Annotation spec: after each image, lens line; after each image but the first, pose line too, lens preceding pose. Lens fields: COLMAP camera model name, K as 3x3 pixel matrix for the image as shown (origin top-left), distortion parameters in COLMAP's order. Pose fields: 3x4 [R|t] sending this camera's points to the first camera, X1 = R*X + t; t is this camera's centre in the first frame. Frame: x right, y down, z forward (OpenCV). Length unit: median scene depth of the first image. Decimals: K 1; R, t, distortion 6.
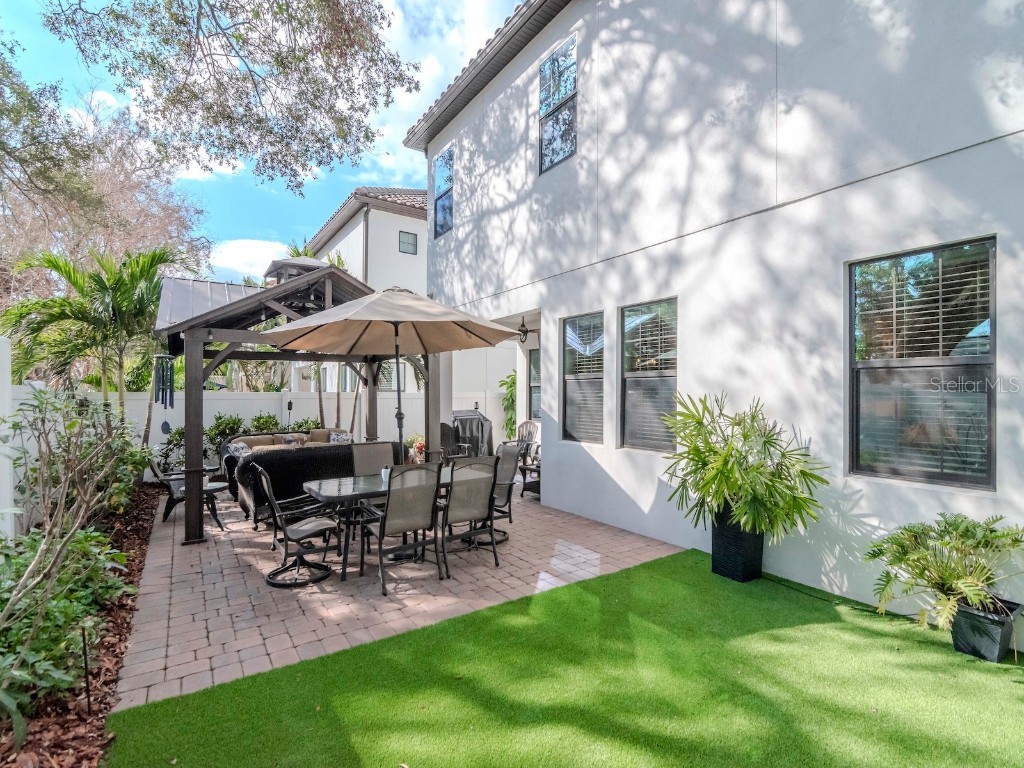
lens RADIAL K [[500.2, 0, 522.6], [0, 500.2, 397.4], [0, 0, 1]] dist [-0.005925, -0.003541]
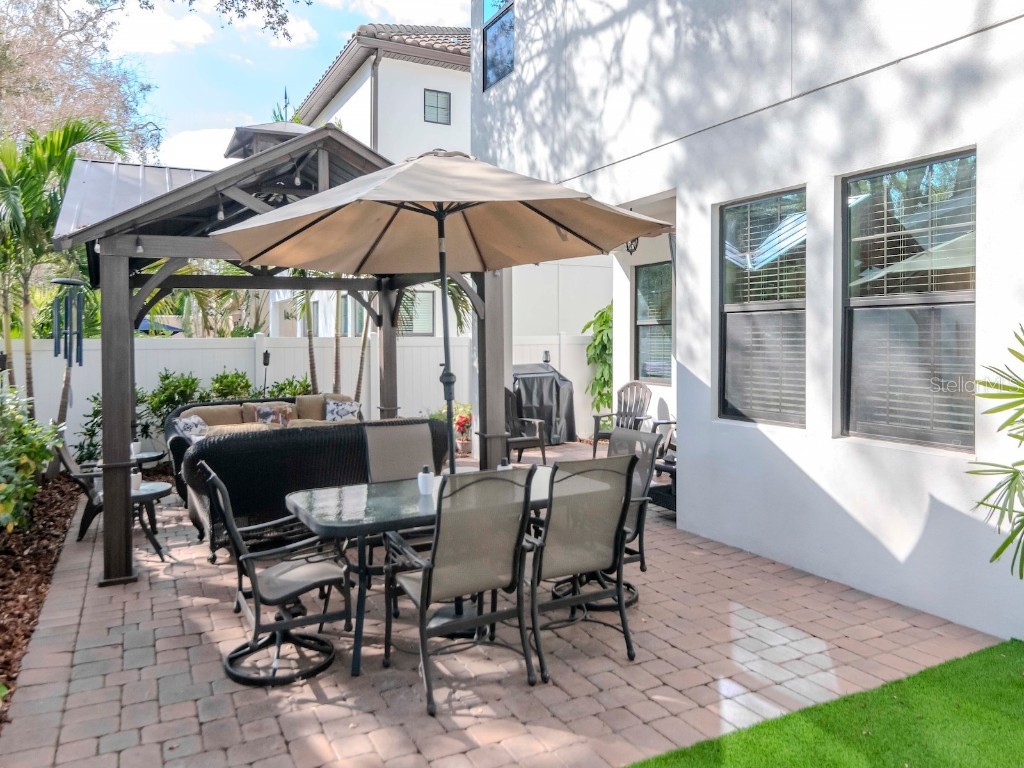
lens RADIAL K [[729.1, 0, 487.6], [0, 729.1, 360.7], [0, 0, 1]] dist [0.007382, -0.008969]
pose [[0.989410, -0.002616, -0.145122, -0.067602], [0.006020, 0.999717, 0.023024, -0.000999], [0.145020, -0.023654, 0.989146, 0.160903]]
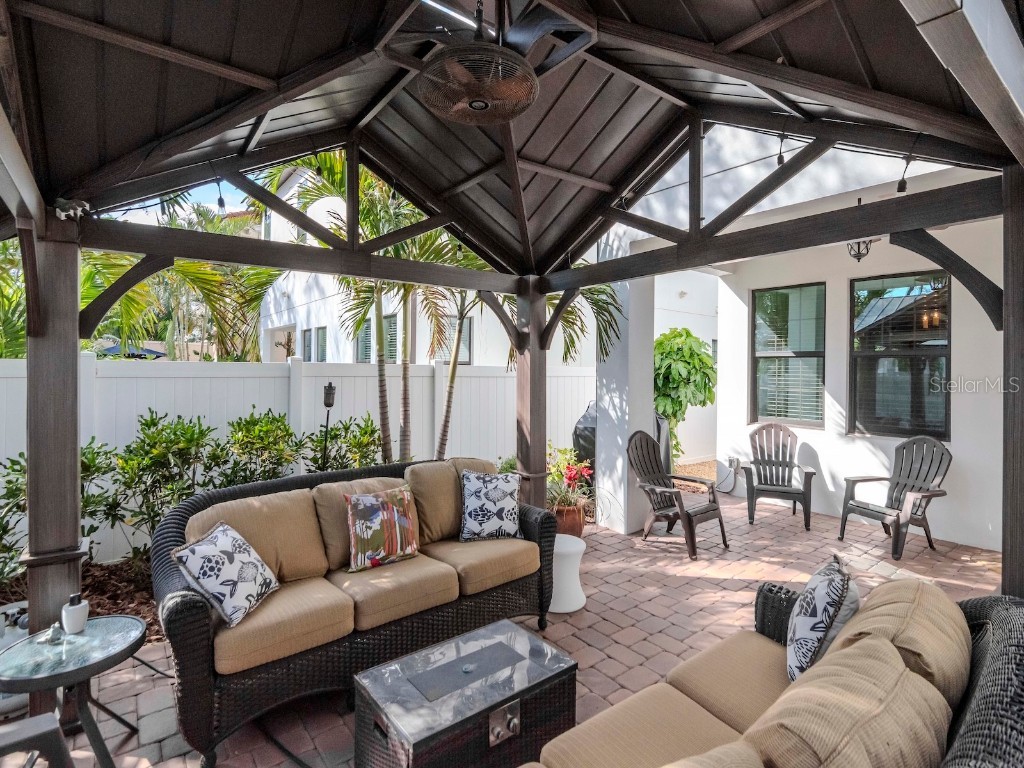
lens RADIAL K [[500.2, 0, 506.9], [0, 500.2, 378.5], [0, 0, 1]] dist [-0.005925, -0.003541]
pose [[0.997840, 0.009348, 0.065023, -0.540002], [-0.010247, 0.999856, 0.013496, -0.006663], [-0.064888, -0.014133, 0.997792, 0.903088]]
